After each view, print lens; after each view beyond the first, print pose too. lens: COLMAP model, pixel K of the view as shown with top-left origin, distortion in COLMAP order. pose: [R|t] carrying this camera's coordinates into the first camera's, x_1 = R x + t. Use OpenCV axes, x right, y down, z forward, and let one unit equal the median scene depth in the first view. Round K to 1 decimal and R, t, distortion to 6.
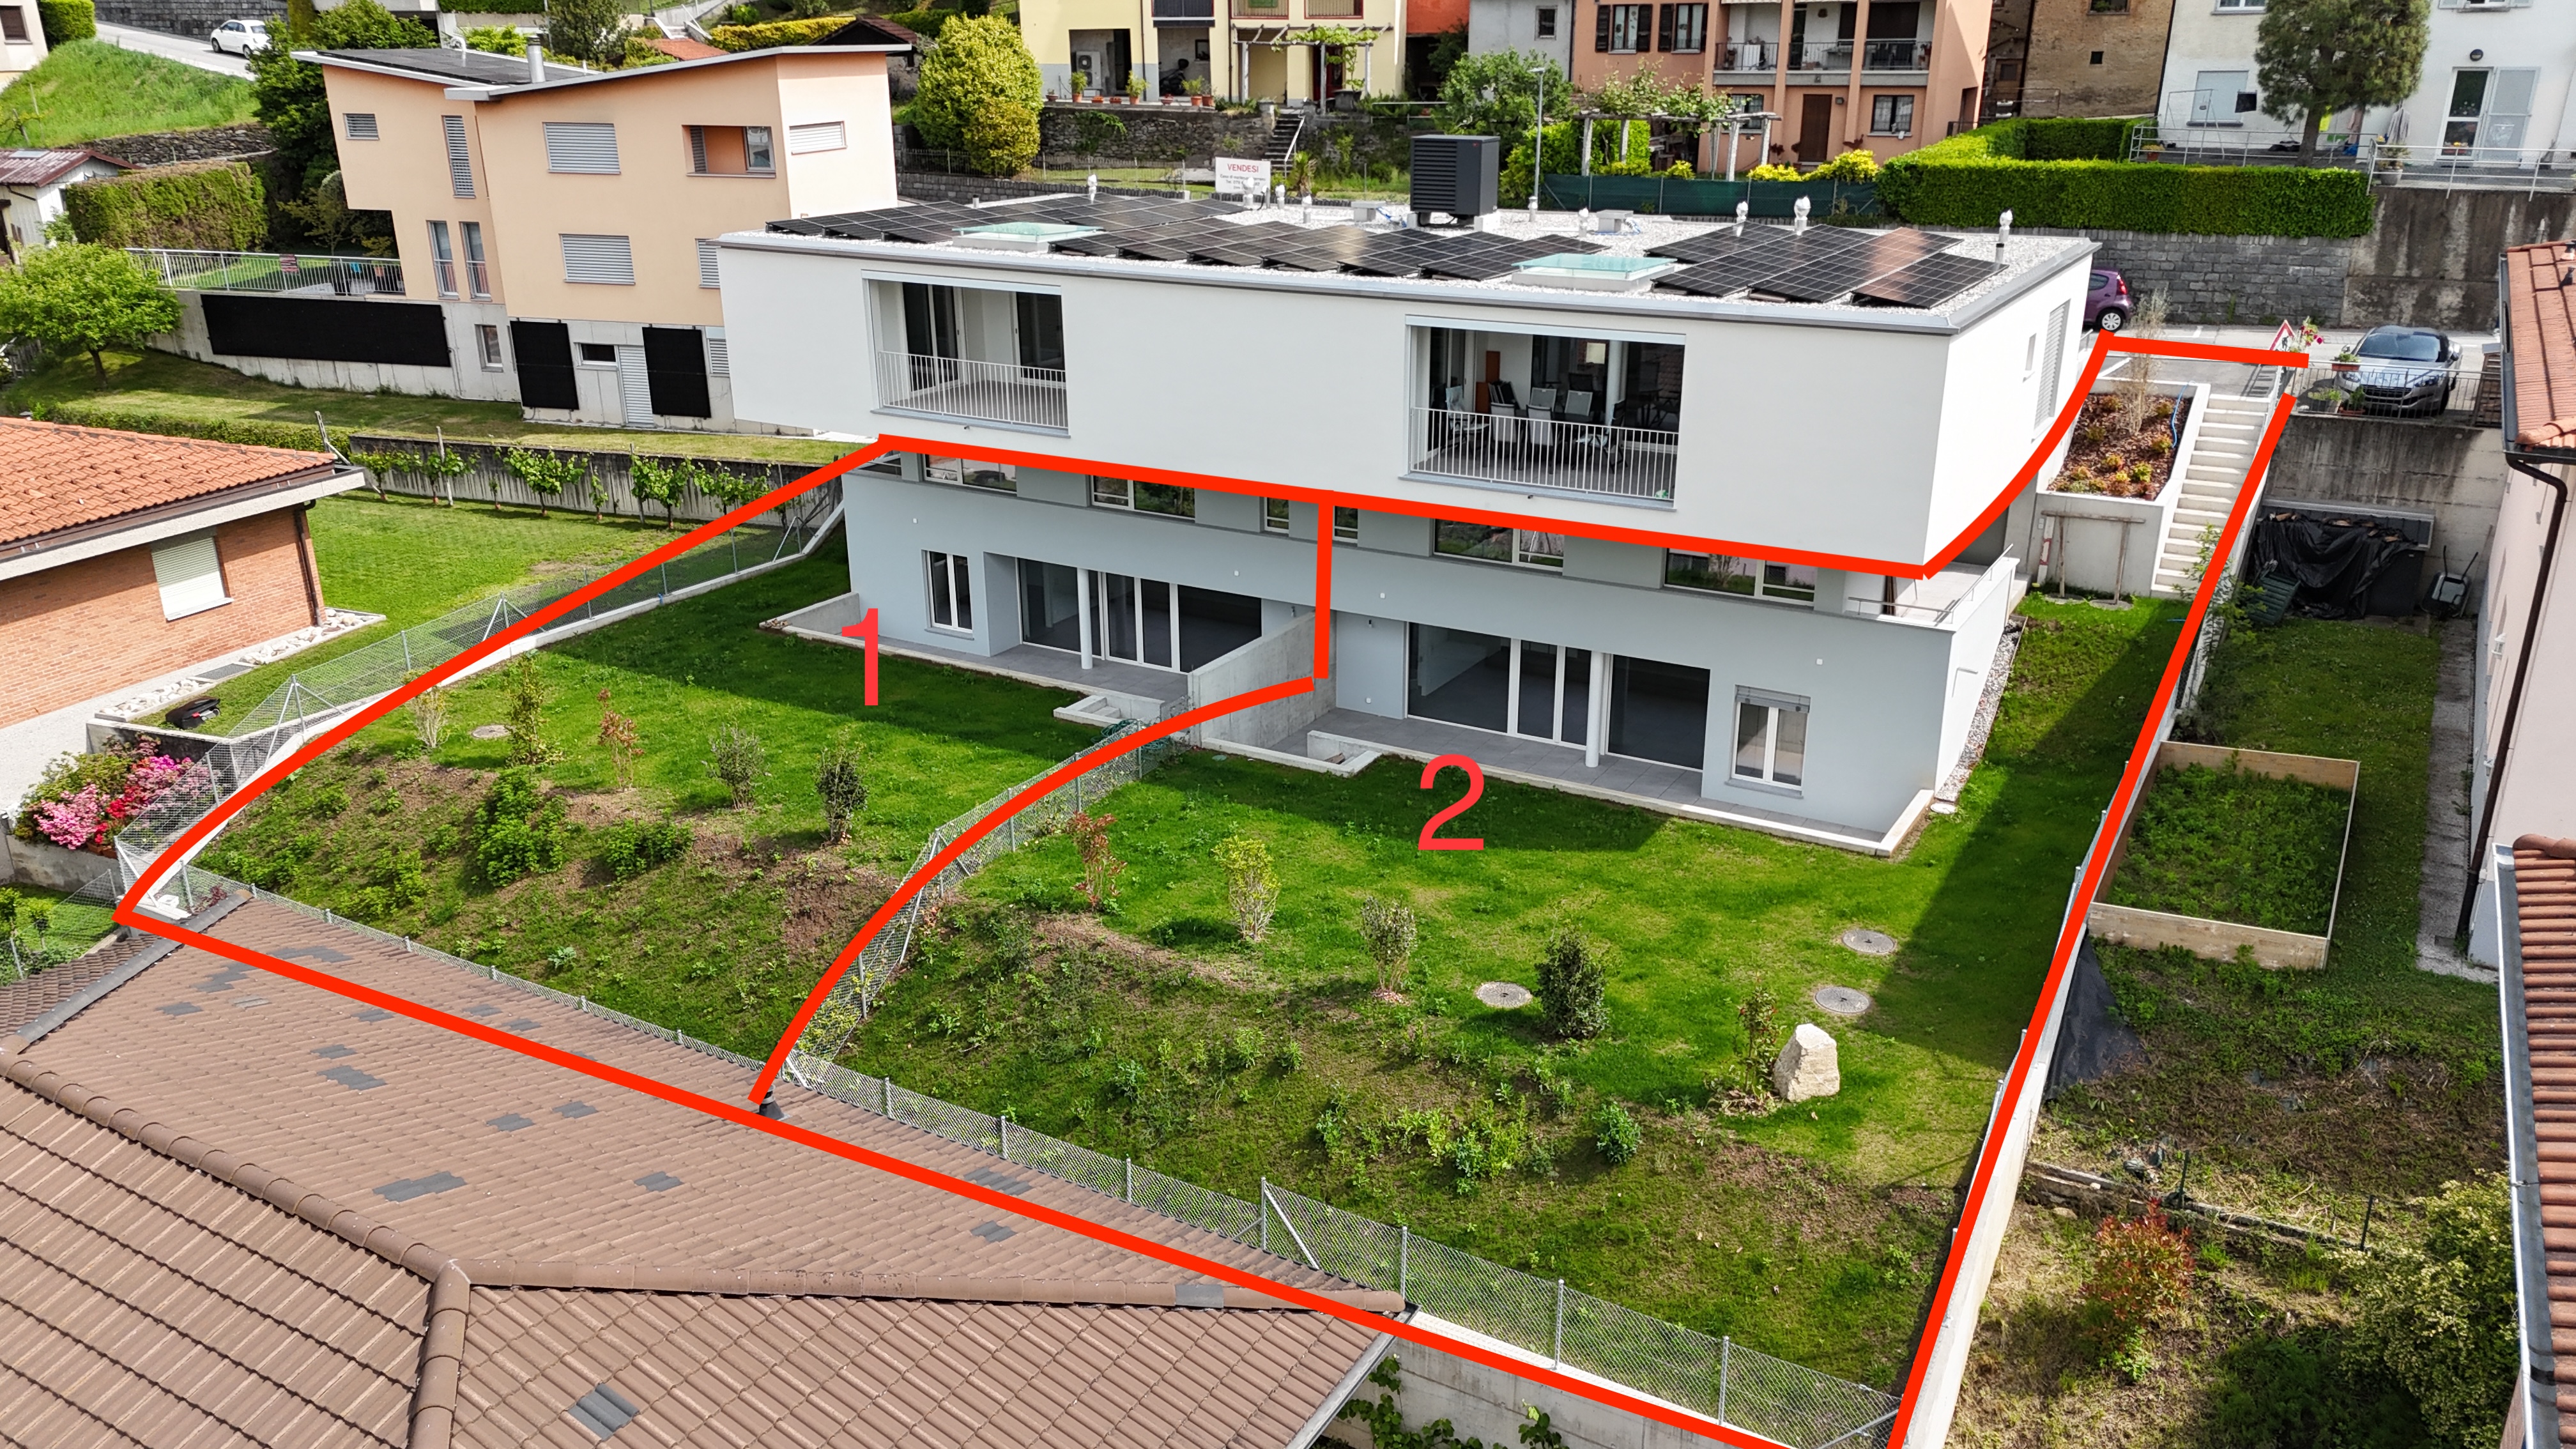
lens RADIAL K [[1867.8, 0, 1288.0], [0, 1867.8, 724.5], [0, 0, 1]] dist [0.074435, -0.066805]
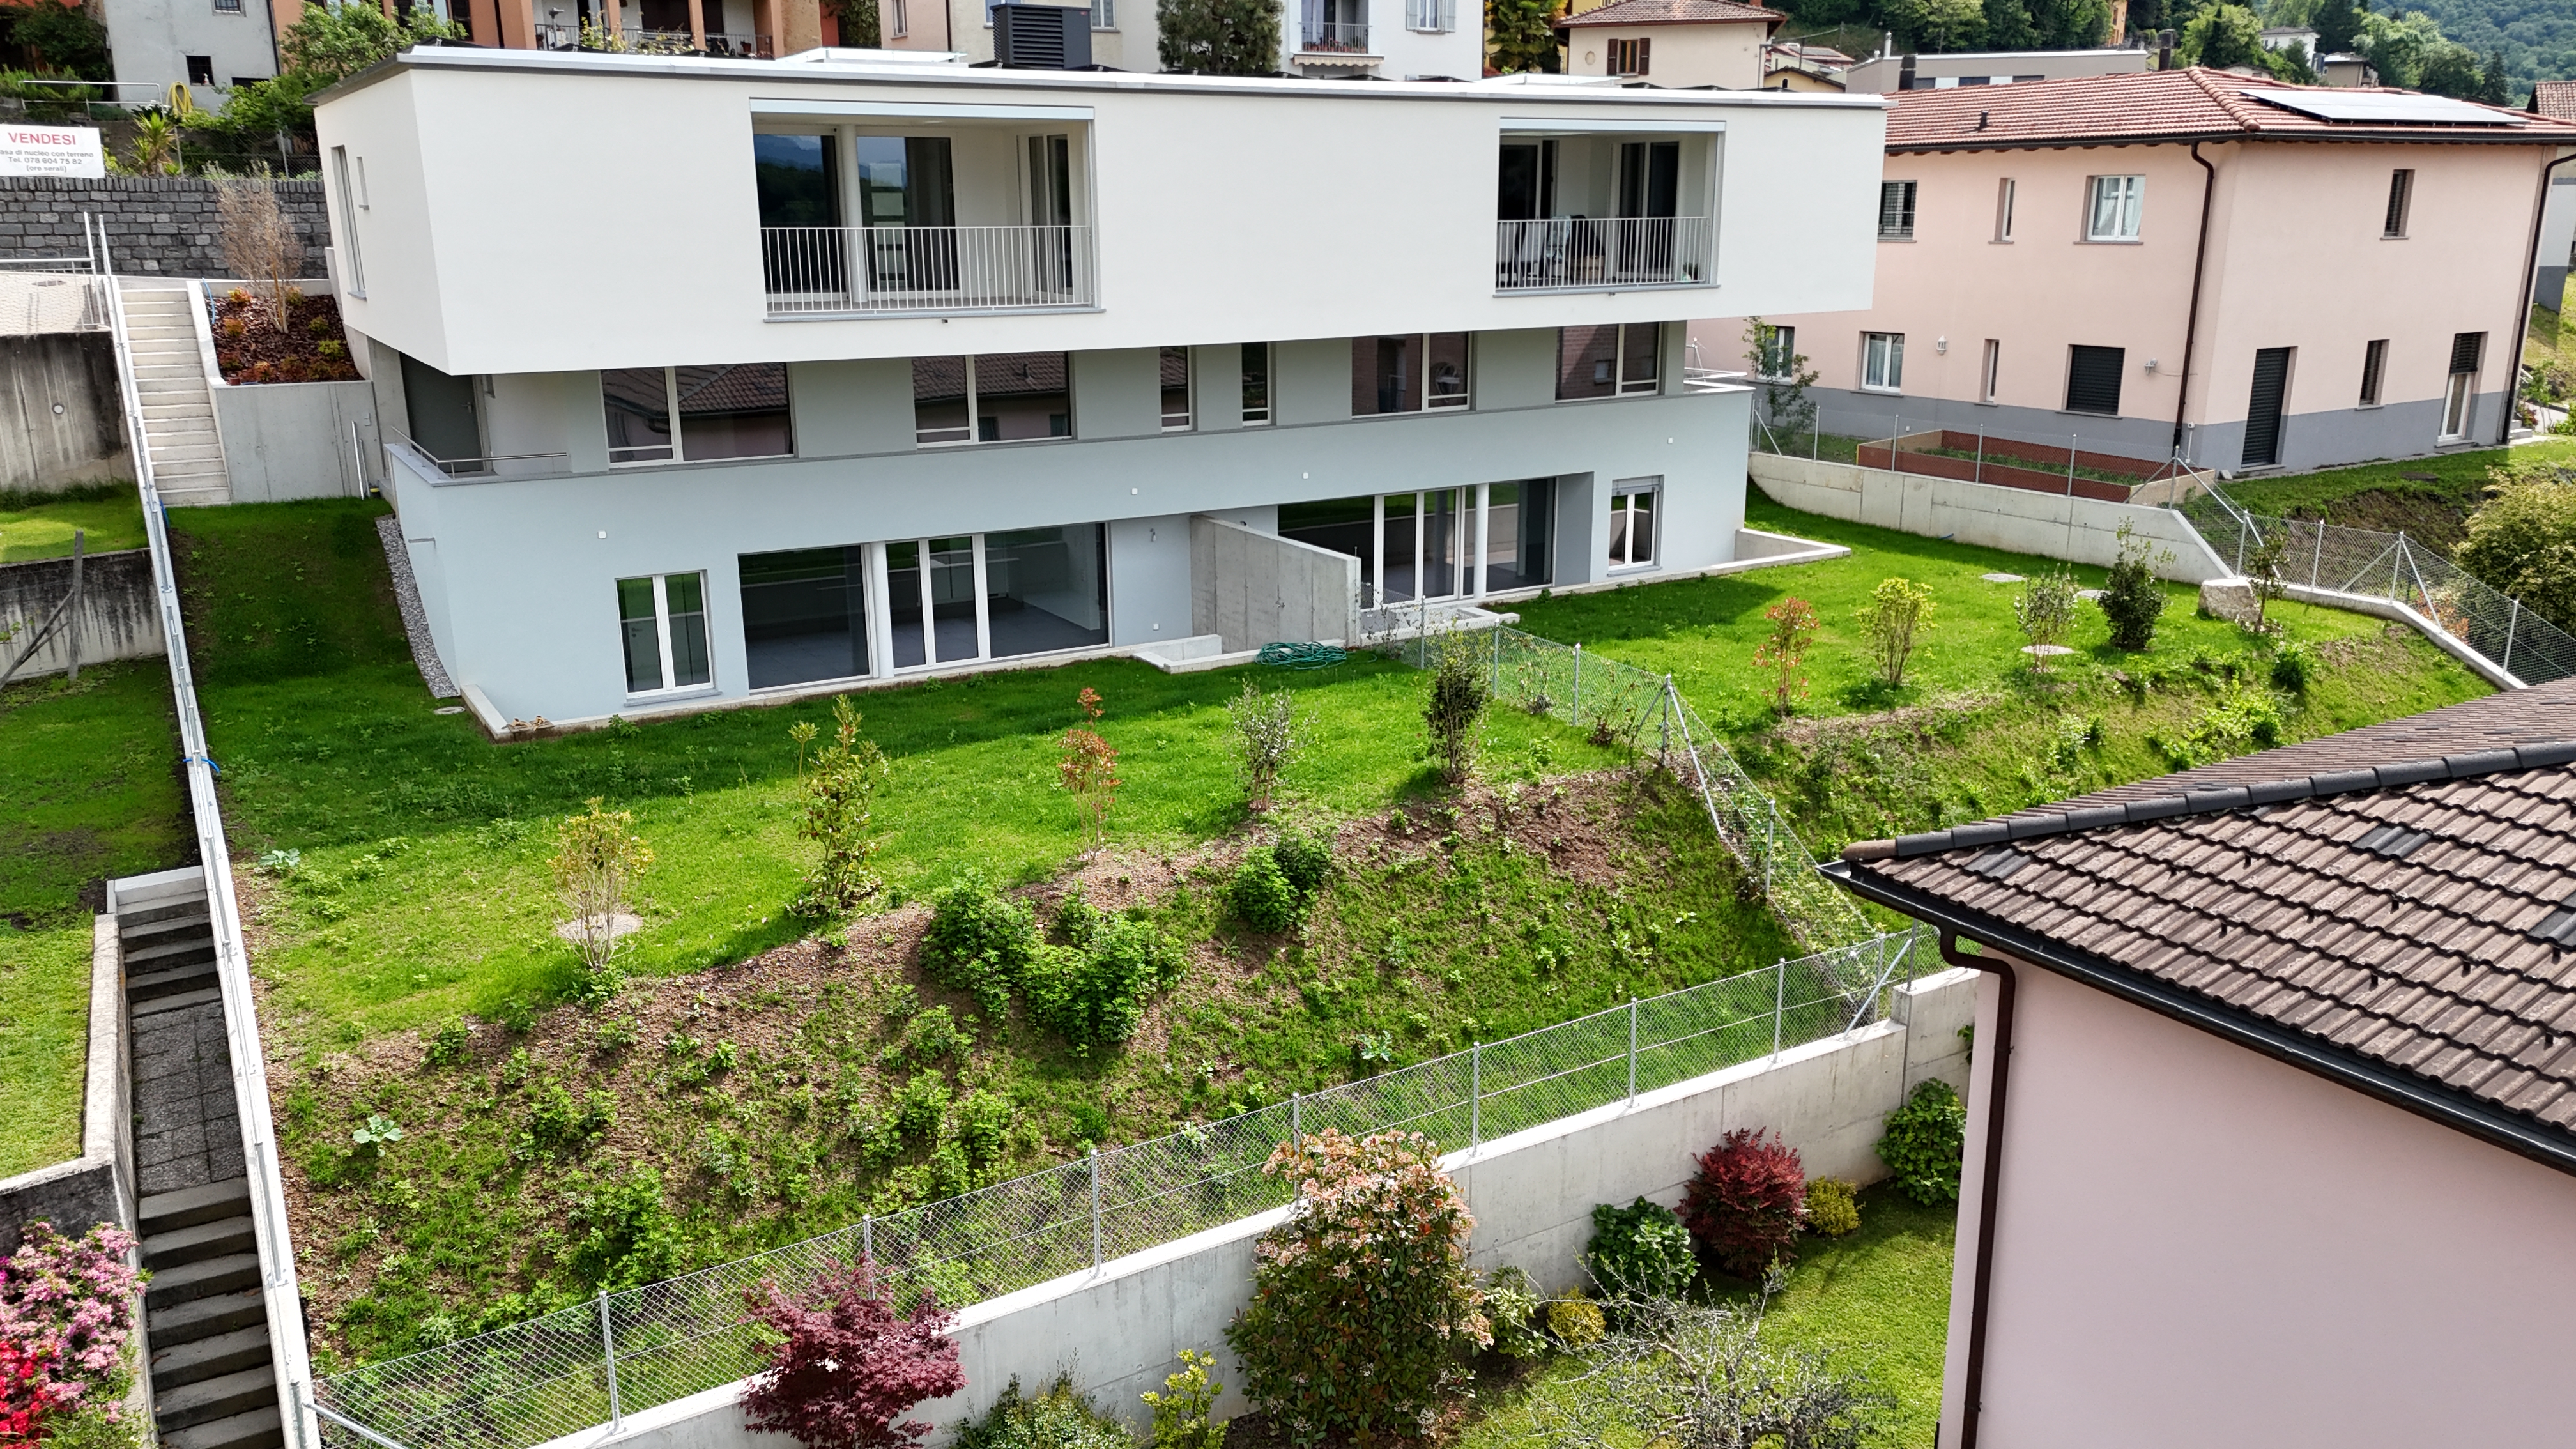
lens RADIAL K [[1867.8, 0, 1288.0], [0, 1867.8, 724.5], [0, 0, 1]] dist [0.074435, -0.066805]
pose [[0.483555, -0.236476, 0.842766, -0.764787], [0.305732, 0.947804, 0.090528, -0.039156], [-0.820184, 0.213885, 0.530613, 0.554682]]
